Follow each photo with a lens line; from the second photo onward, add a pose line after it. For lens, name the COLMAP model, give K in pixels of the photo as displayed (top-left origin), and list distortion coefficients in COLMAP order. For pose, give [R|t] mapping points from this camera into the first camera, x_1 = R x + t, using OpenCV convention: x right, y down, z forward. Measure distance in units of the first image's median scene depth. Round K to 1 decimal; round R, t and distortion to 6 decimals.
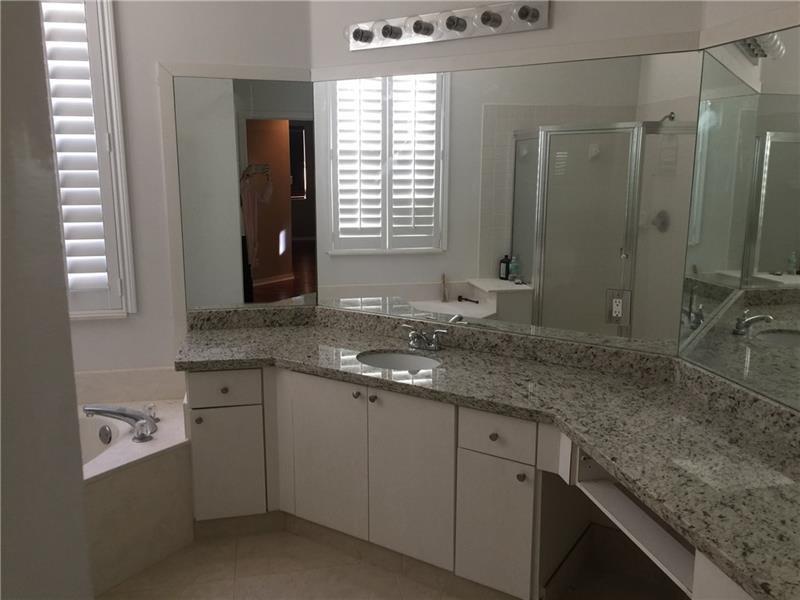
lens RADIAL K [[685.3, 0, 402.1], [0, 685.3, 299.6], [0, 0, 1]] dist [0.039084, -0.003397]
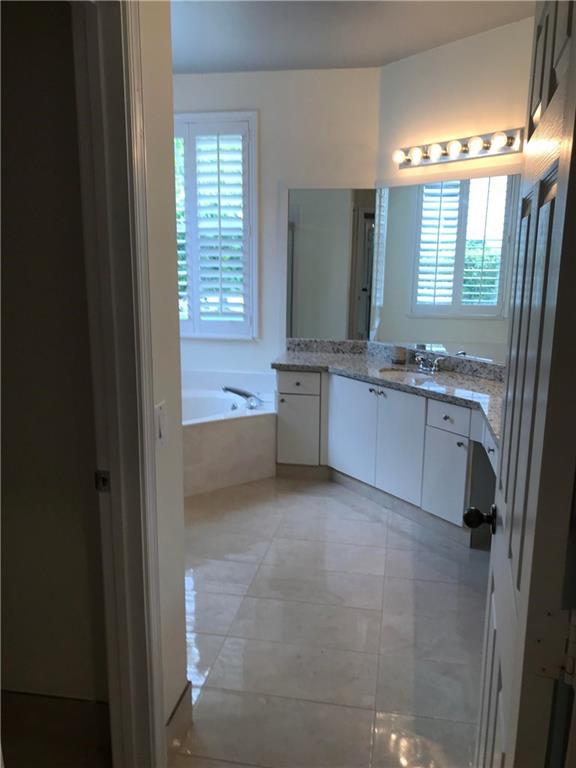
lens RADIAL K [[633.7, 0, 286.3], [0, 633.7, 384.7], [0, 0, 1]] dist [-0.000044, -0.020528]
pose [[0.913553, 0.078093, -0.399153, 0.318222], [-0.079586, 0.996745, 0.012858, 0.117155], [0.398857, 0.020021, 0.916794, -0.391819]]
